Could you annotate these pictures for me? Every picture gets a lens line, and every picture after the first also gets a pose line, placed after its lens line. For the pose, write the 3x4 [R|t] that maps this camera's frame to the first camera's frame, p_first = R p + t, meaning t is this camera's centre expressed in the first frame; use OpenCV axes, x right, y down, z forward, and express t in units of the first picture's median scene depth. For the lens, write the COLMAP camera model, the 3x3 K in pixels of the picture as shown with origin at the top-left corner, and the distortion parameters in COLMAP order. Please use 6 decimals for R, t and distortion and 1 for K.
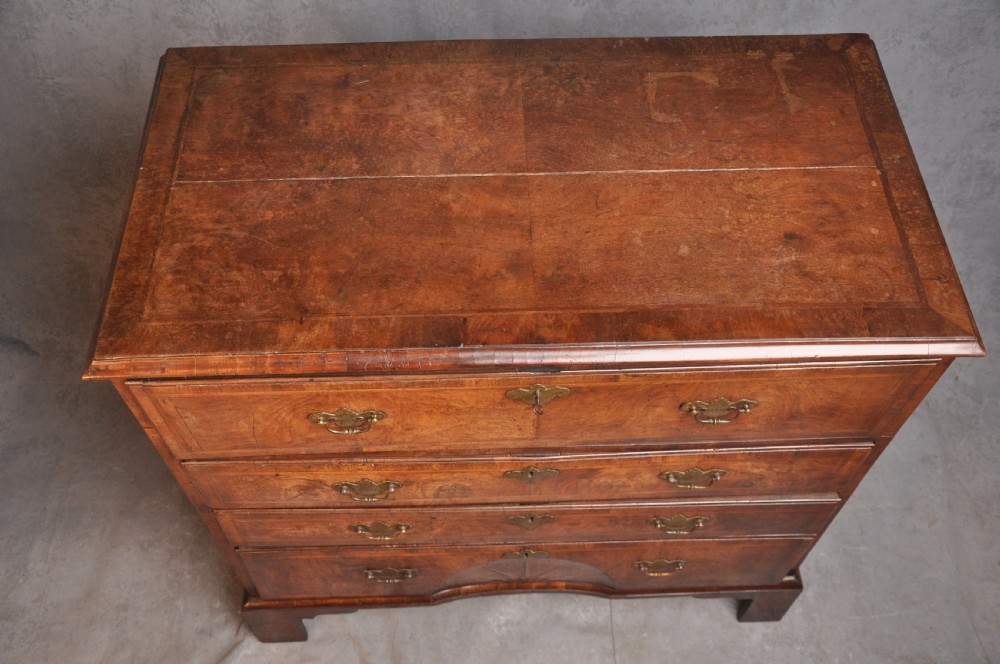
lens RADIAL K [[952.4, 0, 495.2], [0, 952.4, 347.7], [0, 0, 1]] dist [-0.053393, 0.000000]
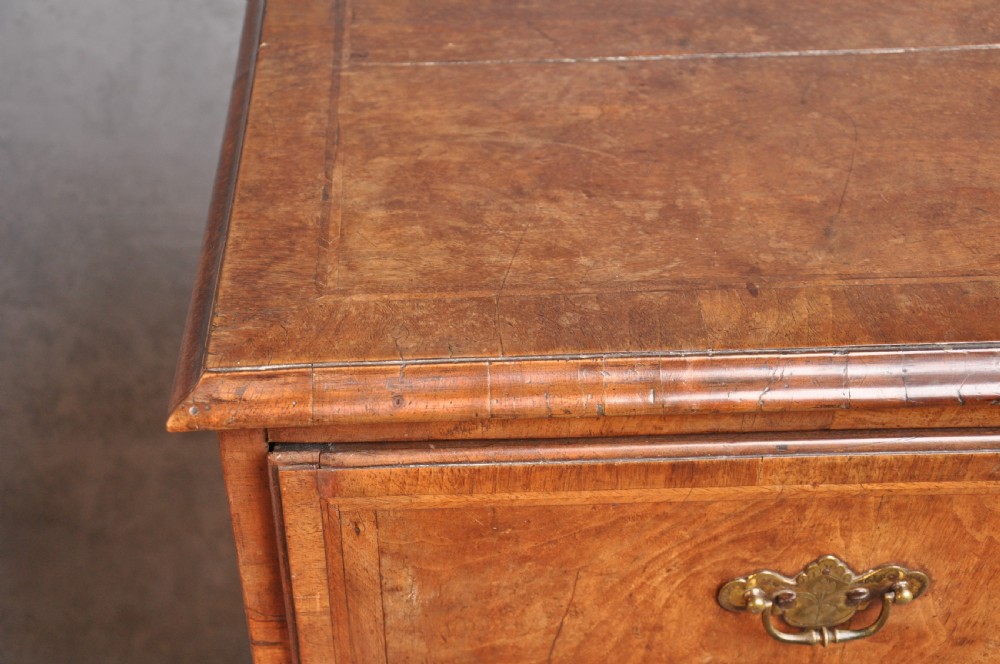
lens RADIAL K [[1445.2, 0, 479.8], [0, 1445.2, 338.7], [0, 0, 1]] dist [0.086862, 0.000000]
pose [[0.999927, -0.008666, 0.008418, -0.305010], [0.010941, 0.945051, -0.326739, 0.170365], [-0.005124, 0.326807, 0.945077, 0.444738]]
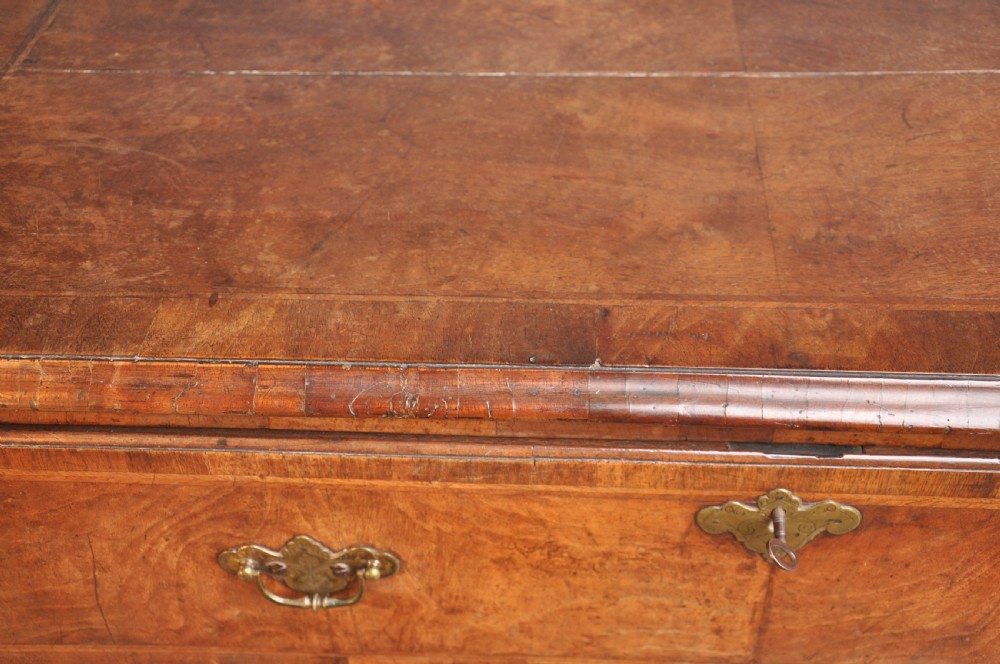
lens RADIAL K [[1185.6, 0, 493.9], [0, 1185.6, 357.6], [0, 0, 1]] dist [0.052992, 0.000000]
pose [[0.994265, 0.041821, -0.098429, -0.027323], [-0.065054, 0.967018, -0.246259, 0.113073], [0.084884, 0.251250, 0.964193, 0.491440]]
